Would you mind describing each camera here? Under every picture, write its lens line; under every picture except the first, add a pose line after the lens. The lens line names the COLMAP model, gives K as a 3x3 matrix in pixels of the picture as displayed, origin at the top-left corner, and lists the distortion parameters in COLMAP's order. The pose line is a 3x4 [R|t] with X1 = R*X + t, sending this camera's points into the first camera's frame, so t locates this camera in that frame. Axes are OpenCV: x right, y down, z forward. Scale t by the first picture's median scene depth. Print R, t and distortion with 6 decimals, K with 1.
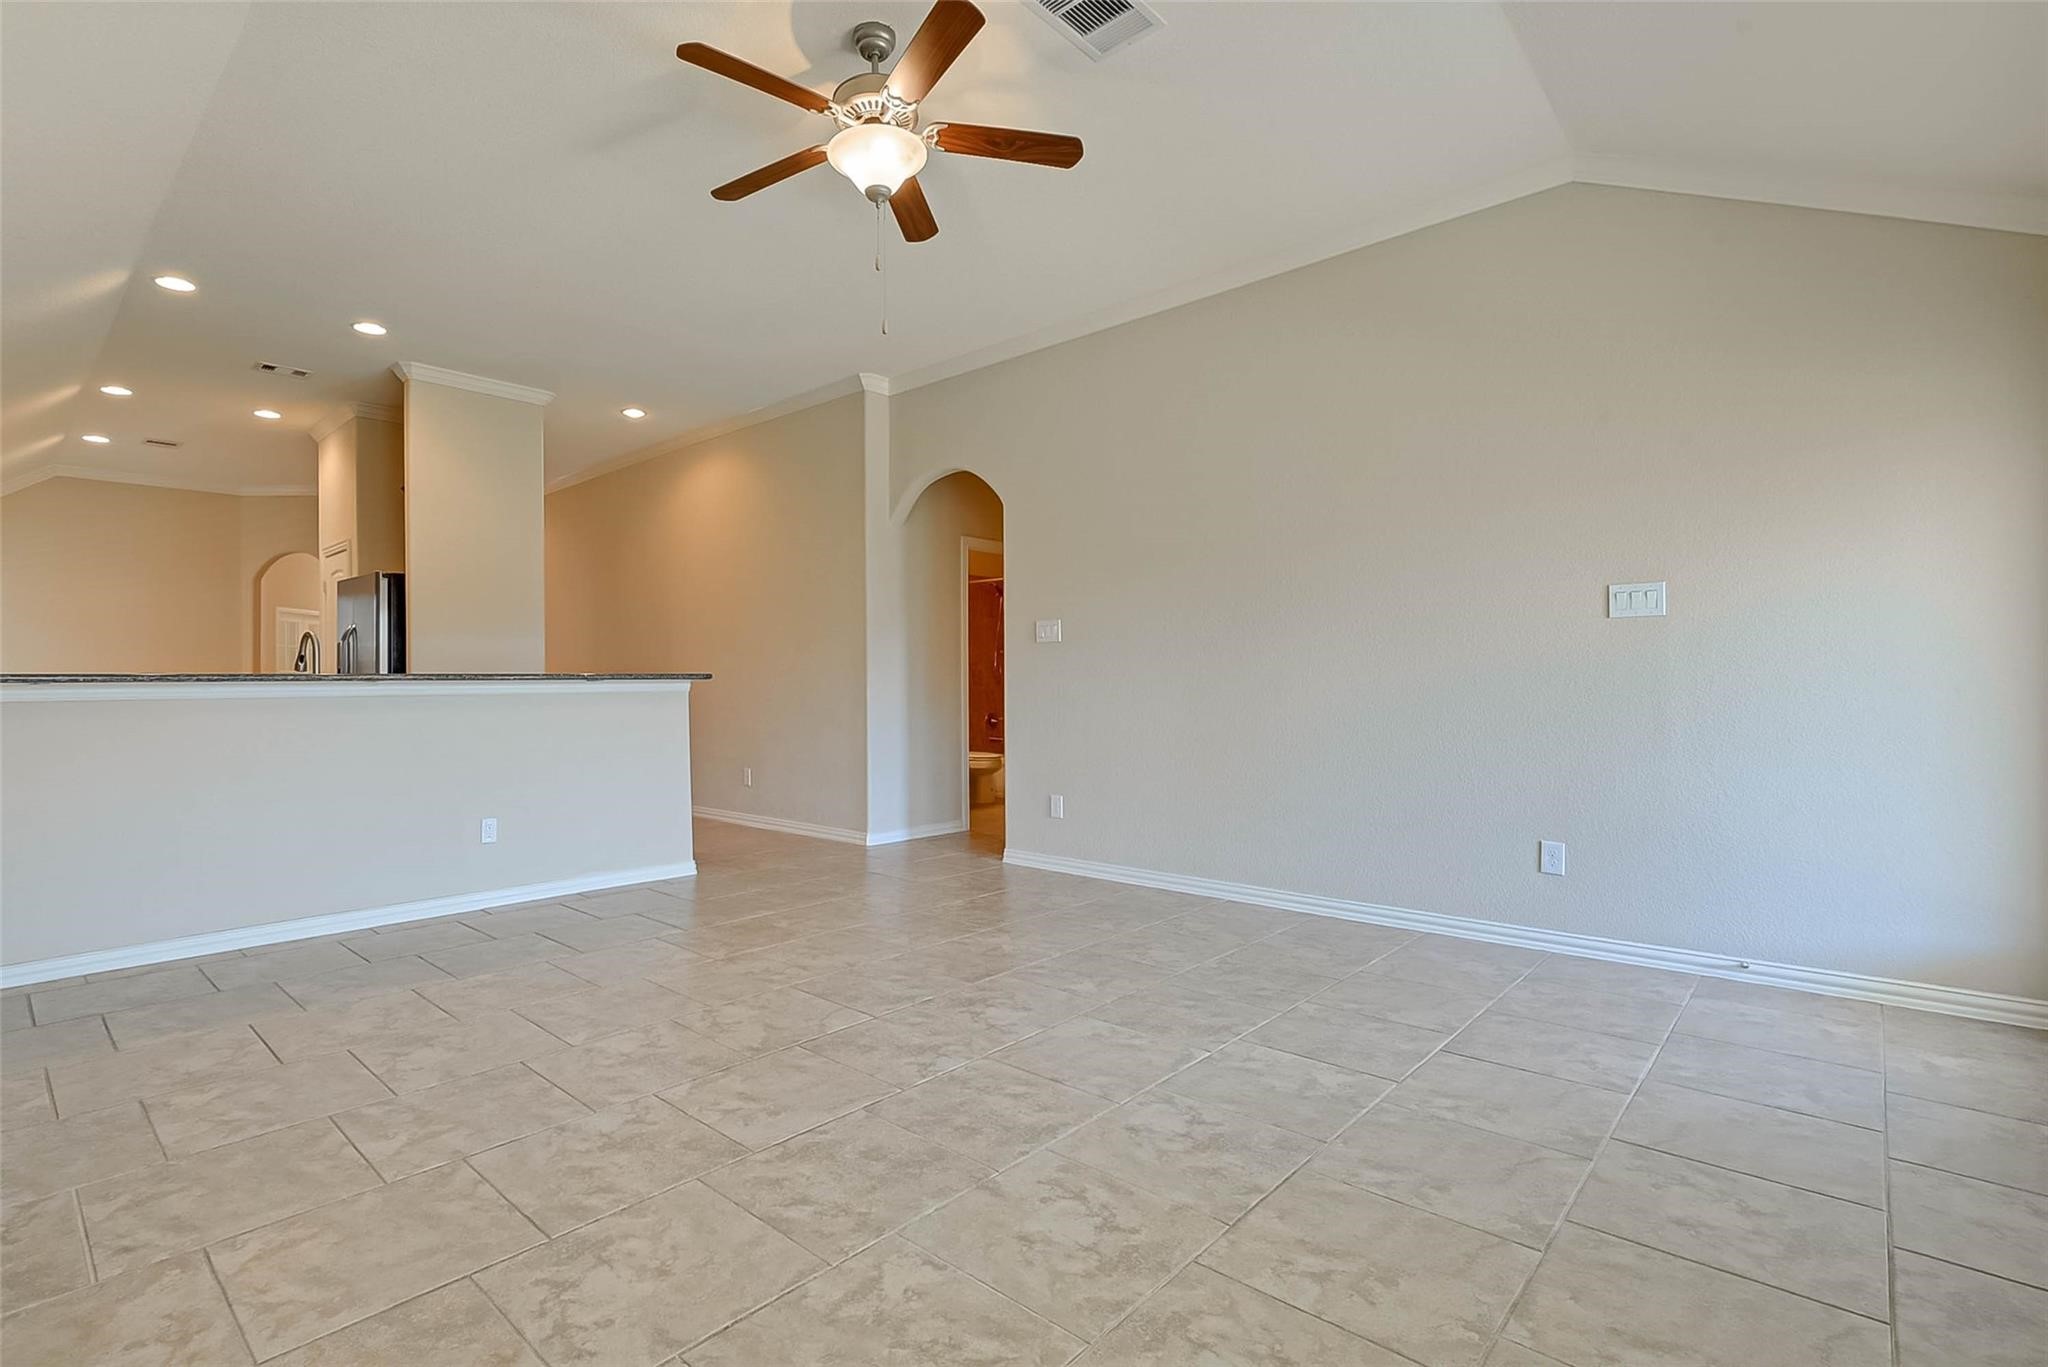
lens RADIAL K [[945.1, 0, 1020.2], [0, 945.1, 680.1], [0, 0, 1]] dist [-0.001830, 0.000206]
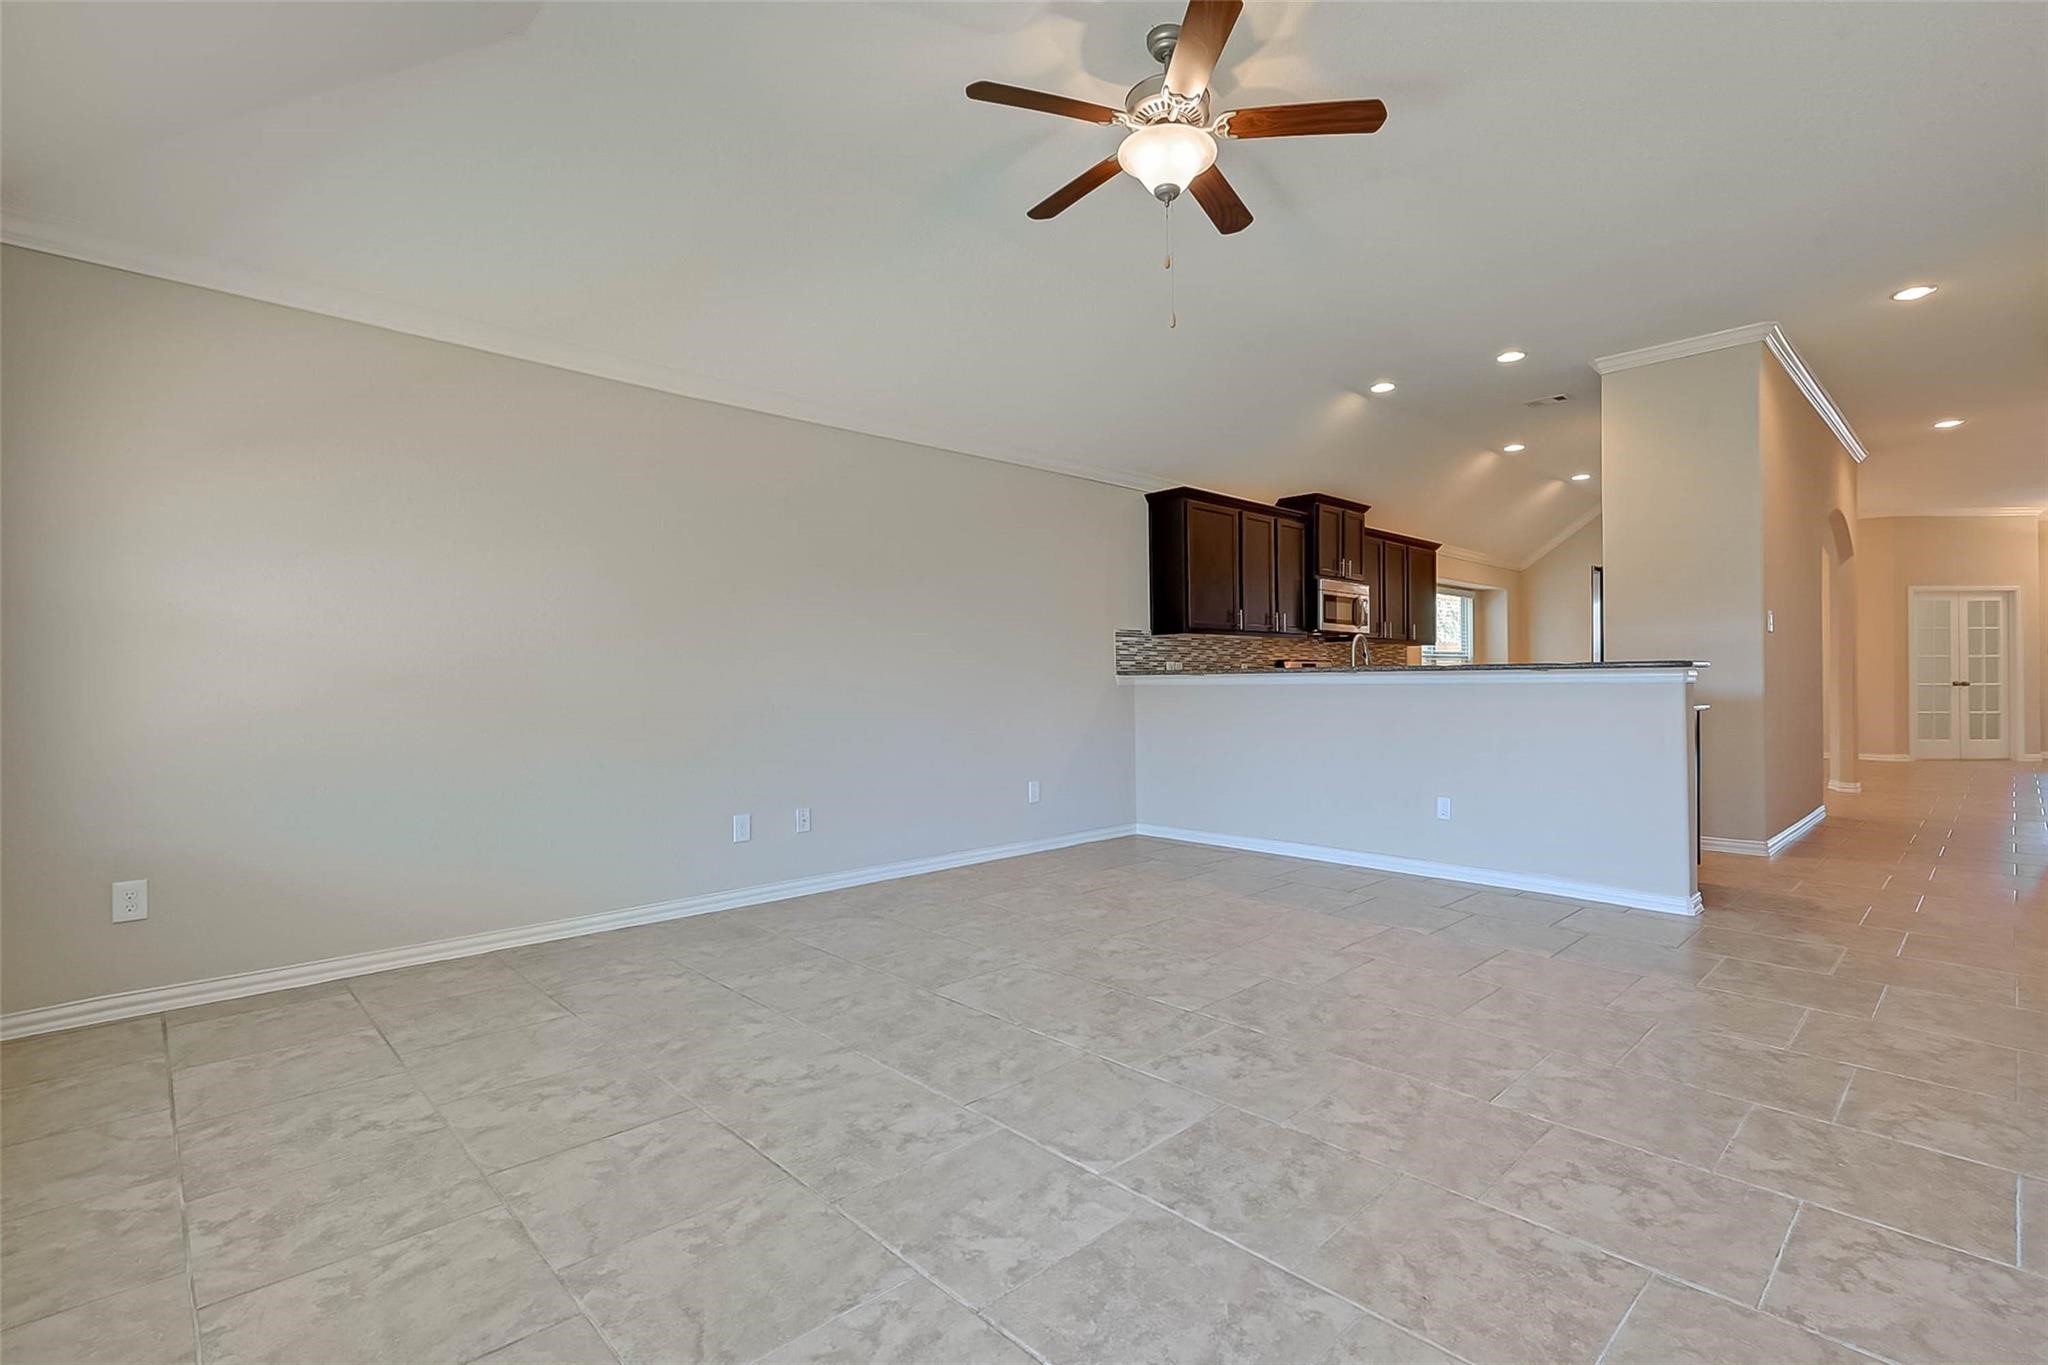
lens RADIAL K [[945.1, 0, 1019.7], [0, 945.1, 680.6], [0, 0, 1]] dist [-0.001830, 0.000206]
pose [[-0.080888, 0.007510, -0.996695, 1.018395], [0.010543, 0.999922, 0.006678, -0.002783], [0.996667, -0.009968, -0.080961, 1.074131]]
